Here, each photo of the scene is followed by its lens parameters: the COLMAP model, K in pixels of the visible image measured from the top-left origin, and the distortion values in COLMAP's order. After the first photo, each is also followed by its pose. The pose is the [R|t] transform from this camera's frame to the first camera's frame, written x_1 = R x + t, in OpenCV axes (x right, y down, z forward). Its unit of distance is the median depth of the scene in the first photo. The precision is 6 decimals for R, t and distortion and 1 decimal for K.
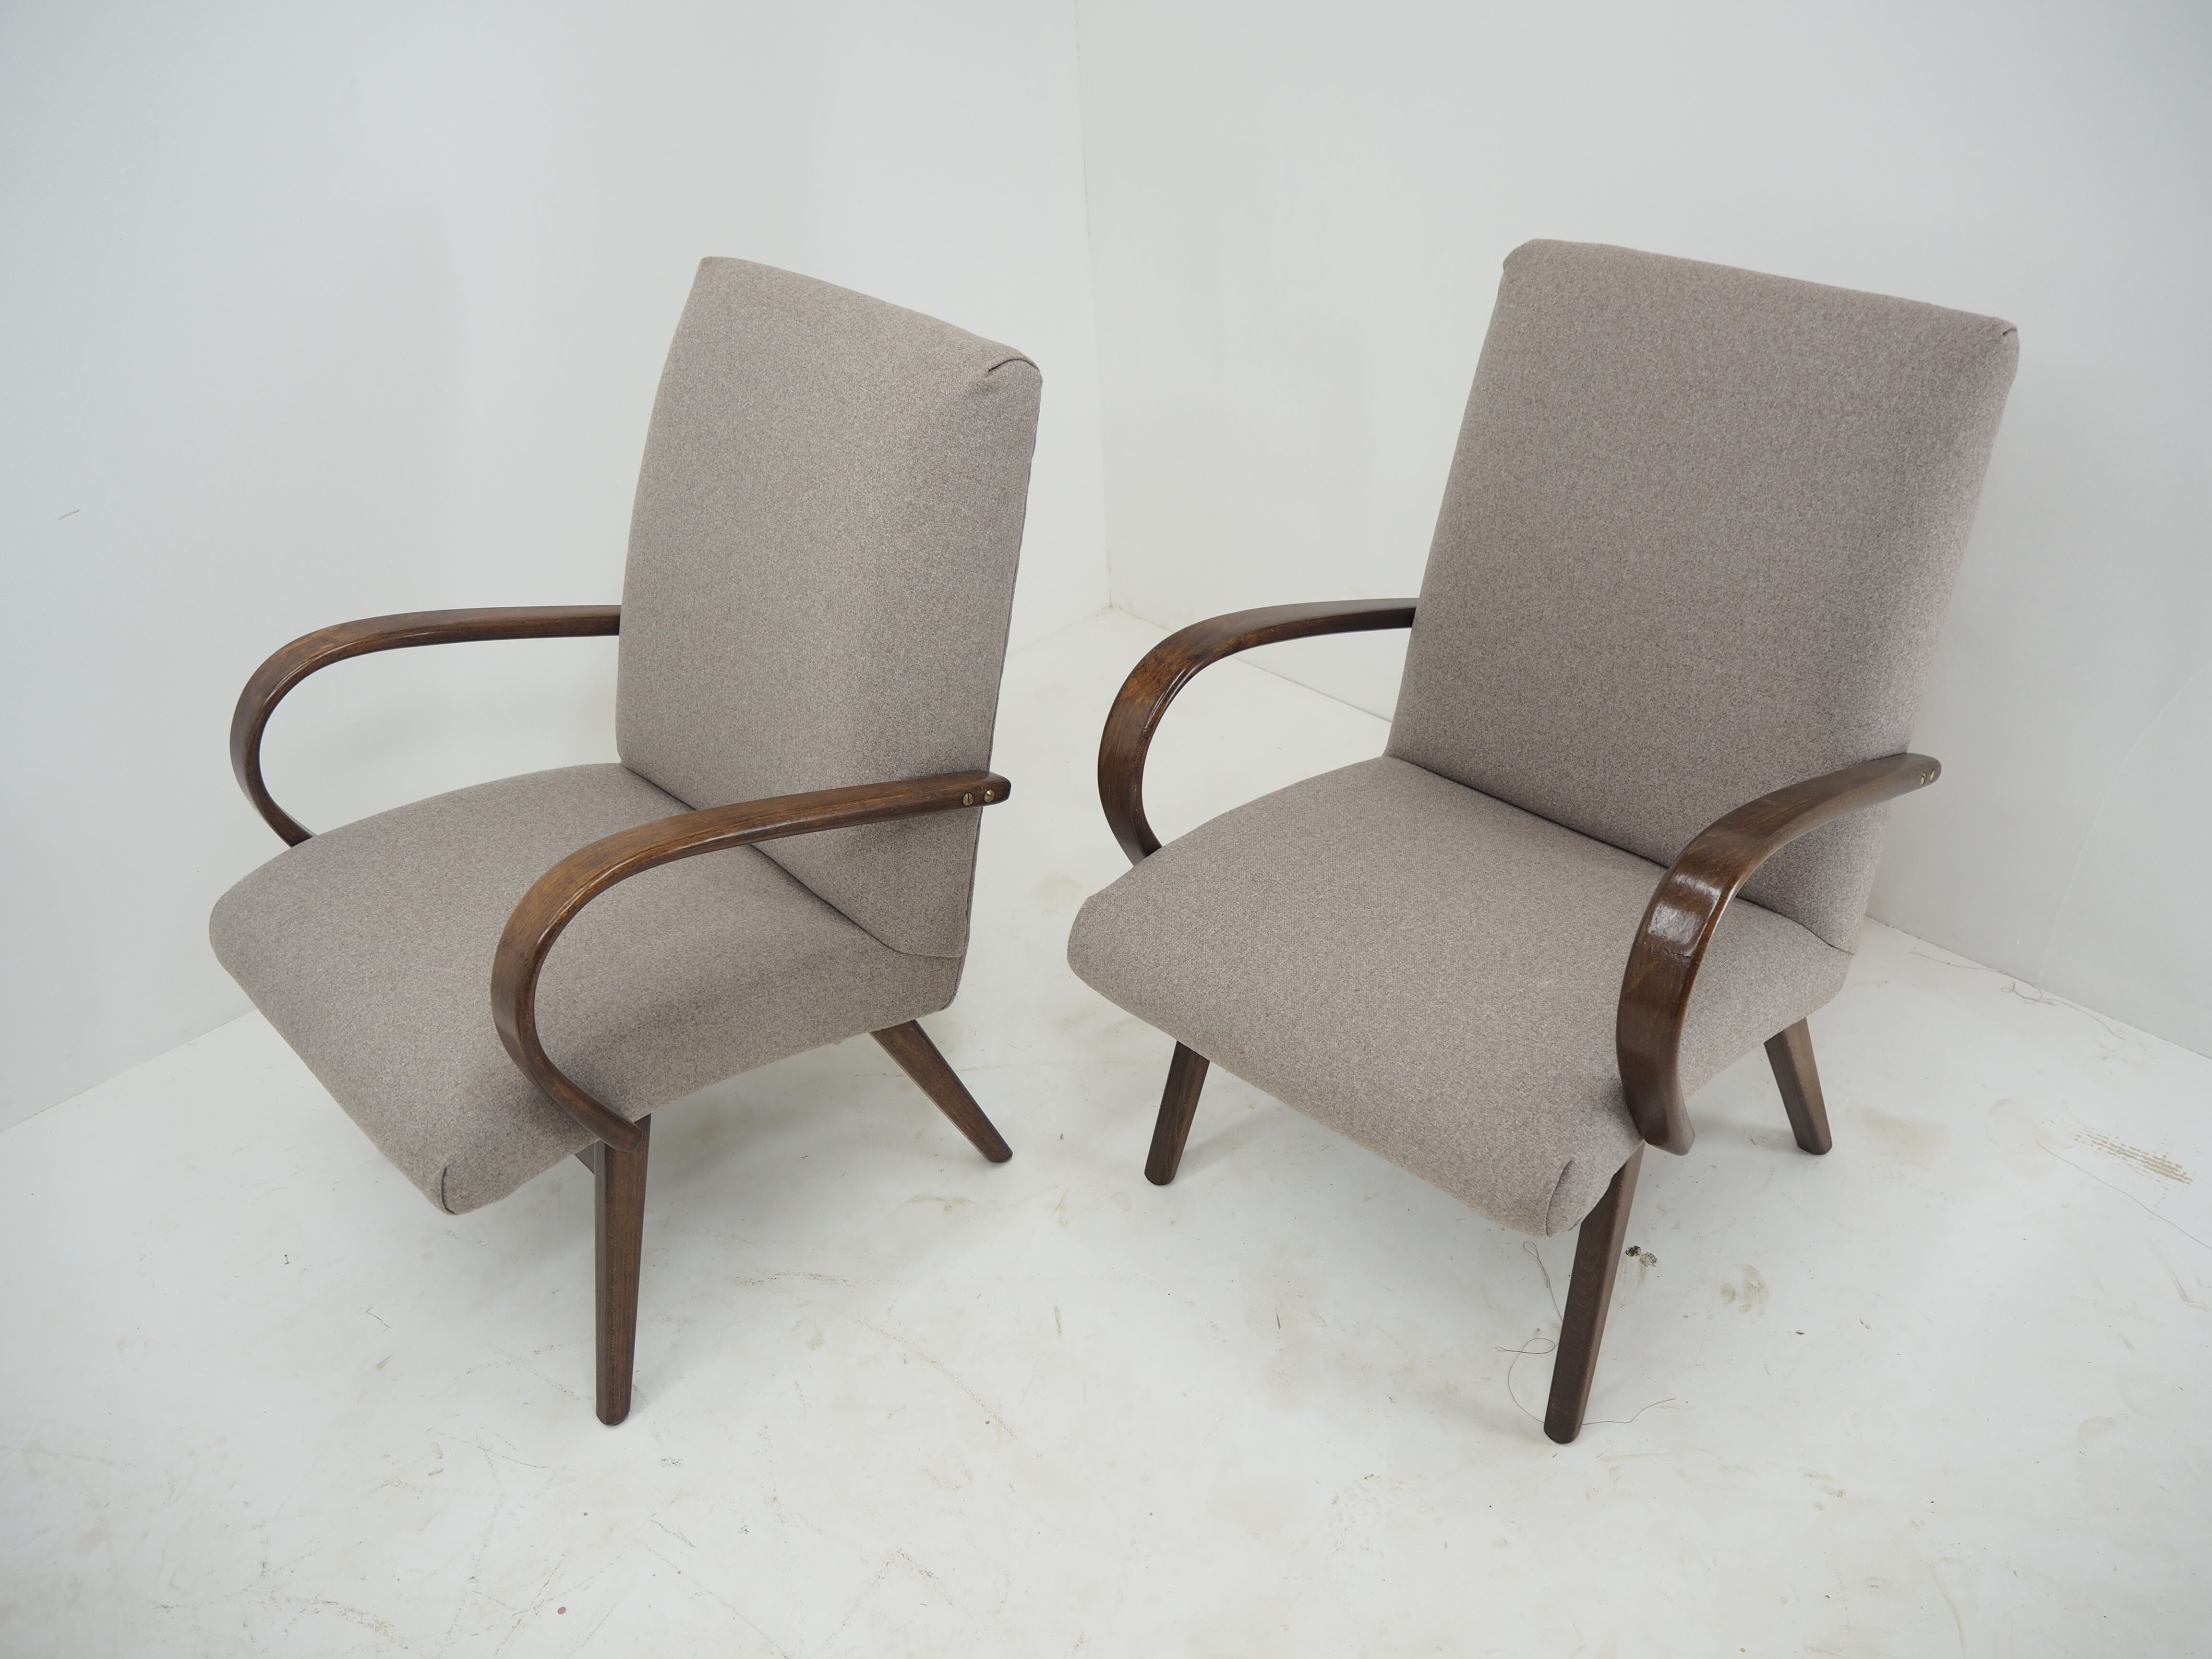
lens RADIAL K [[1859.8, 0, 1104.1], [0, 1859.8, 829.4], [0, 0, 1]] dist [-0.050694, 0.022920]
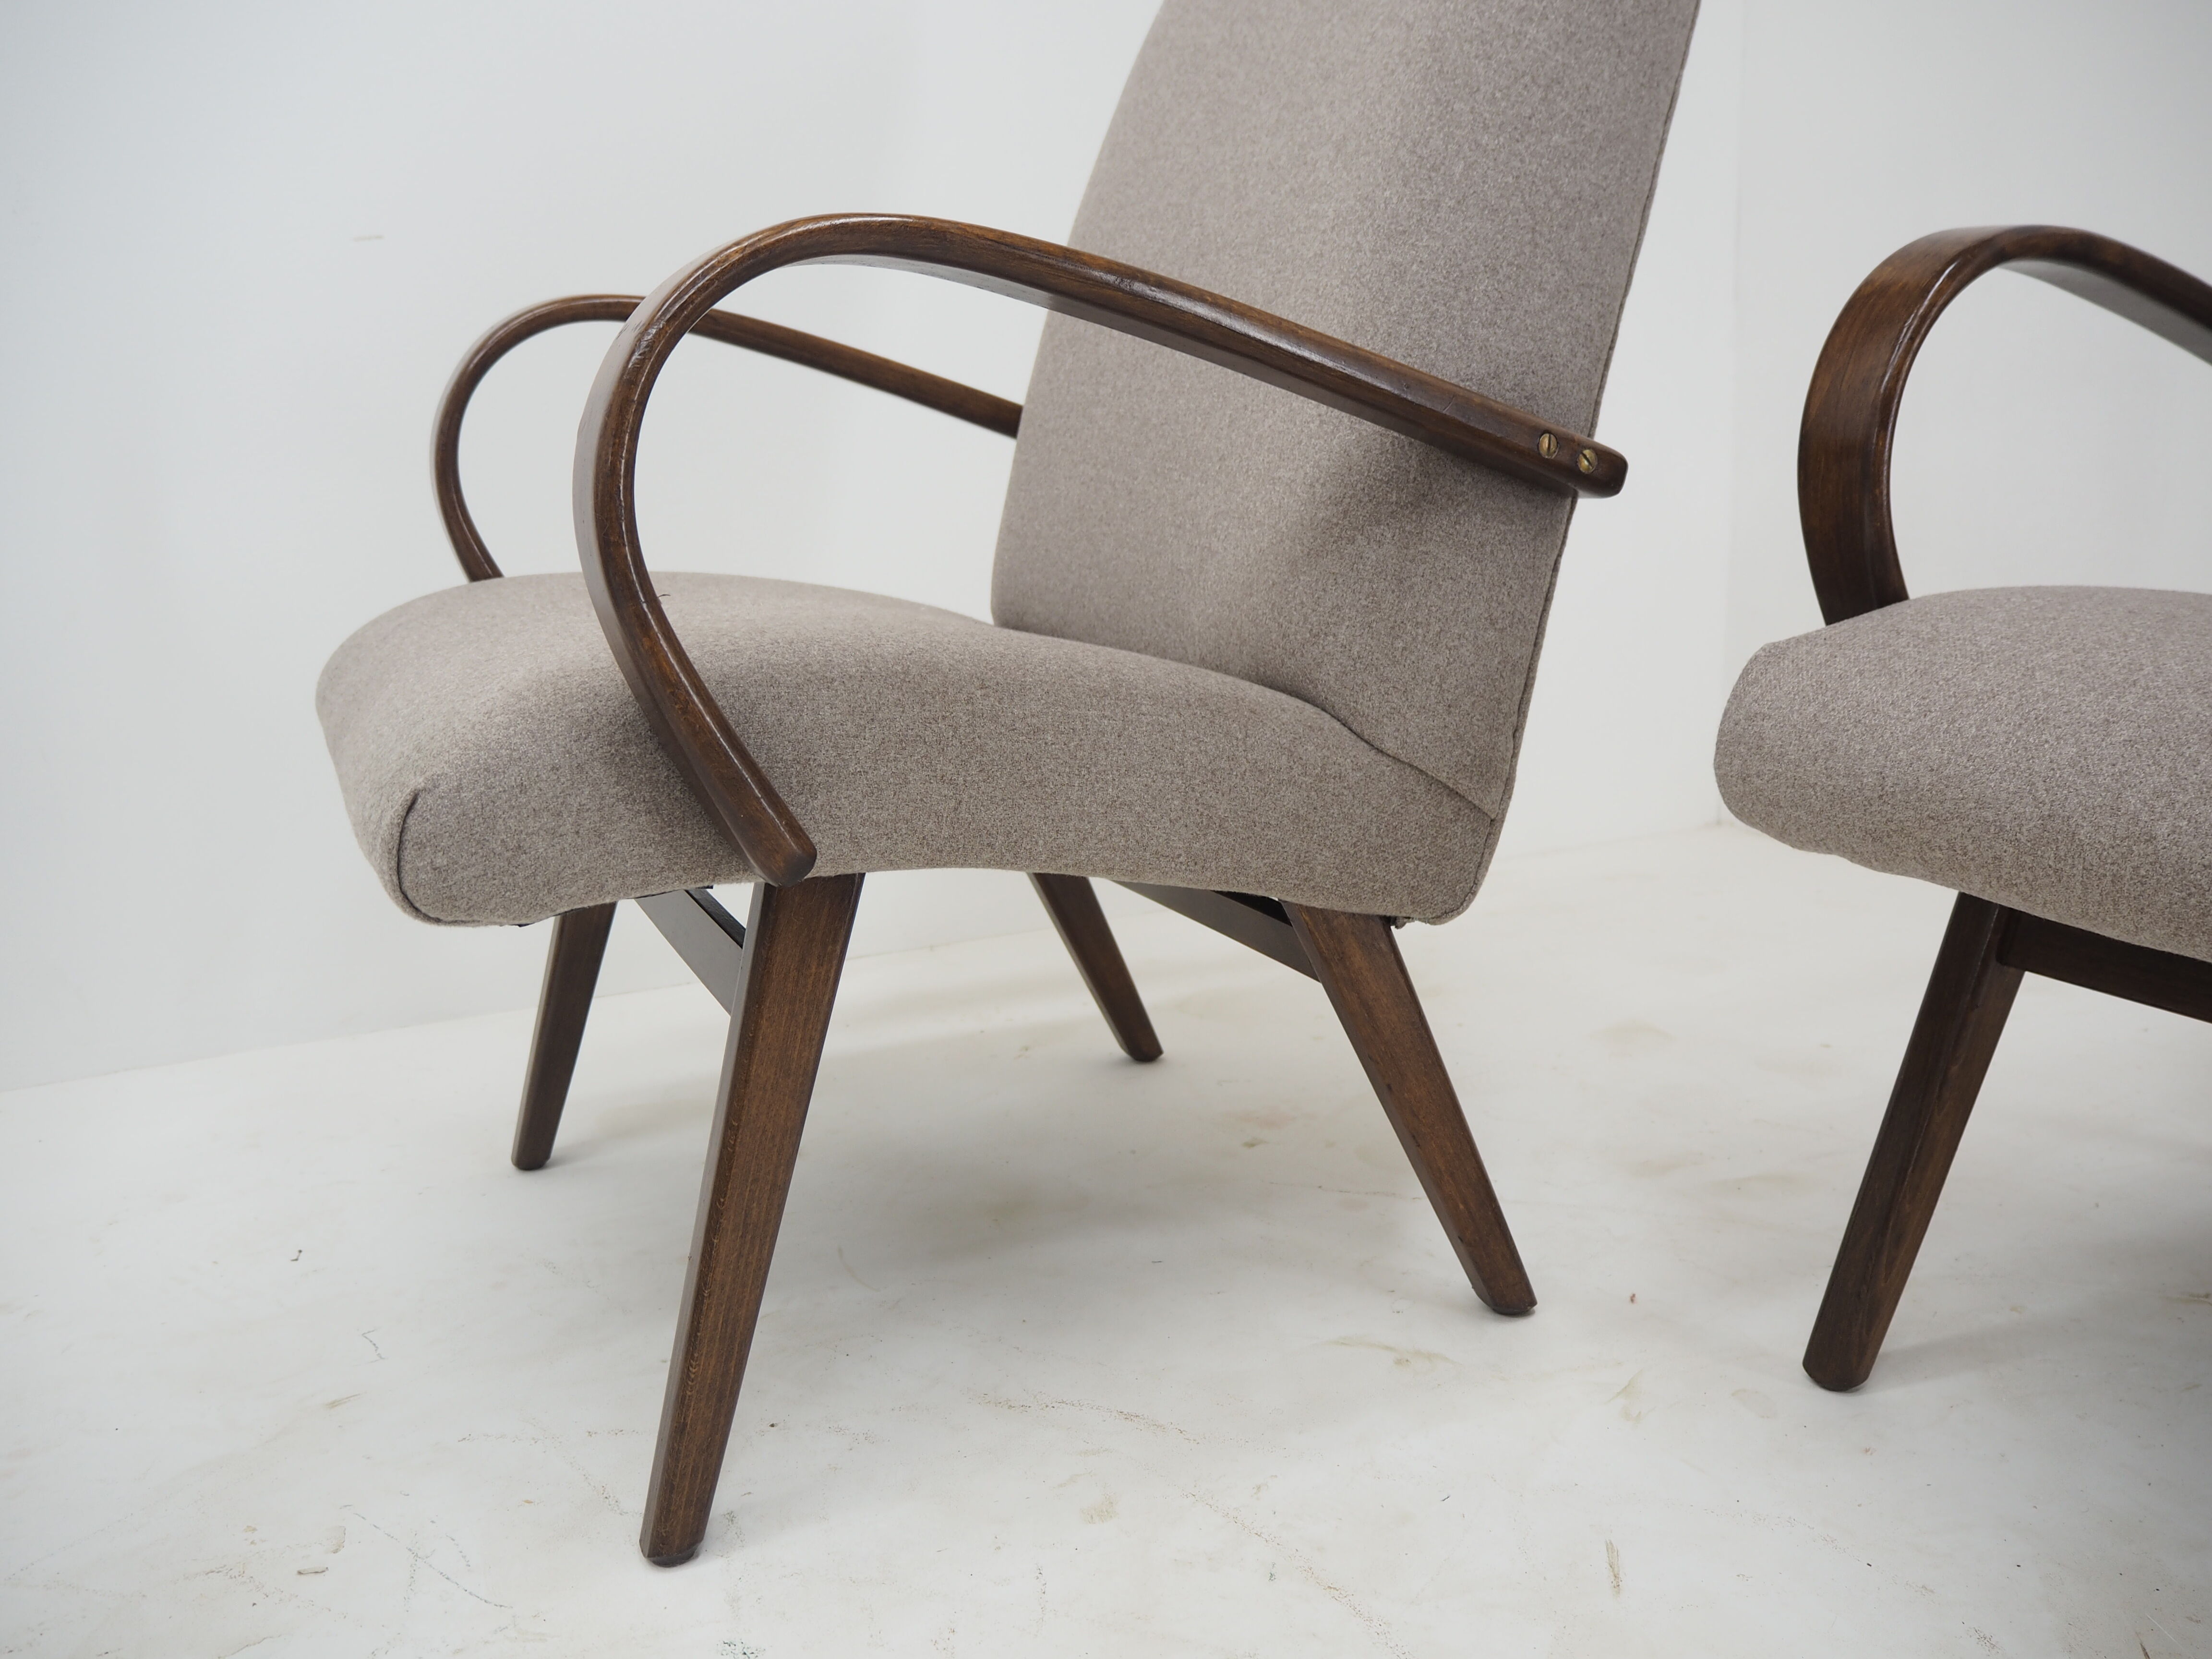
lens RADIAL K [[1859.8, 0, 1107.3], [0, 1859.8, 820.9], [0, 0, 1]] dist [-0.050694, 0.022920]
pose [[0.954071, 0.087703, -0.286456, -0.031463], [-0.180257, 0.931789, -0.315082, 0.269357], [0.239283, 0.352247, 0.904802, 0.514015]]
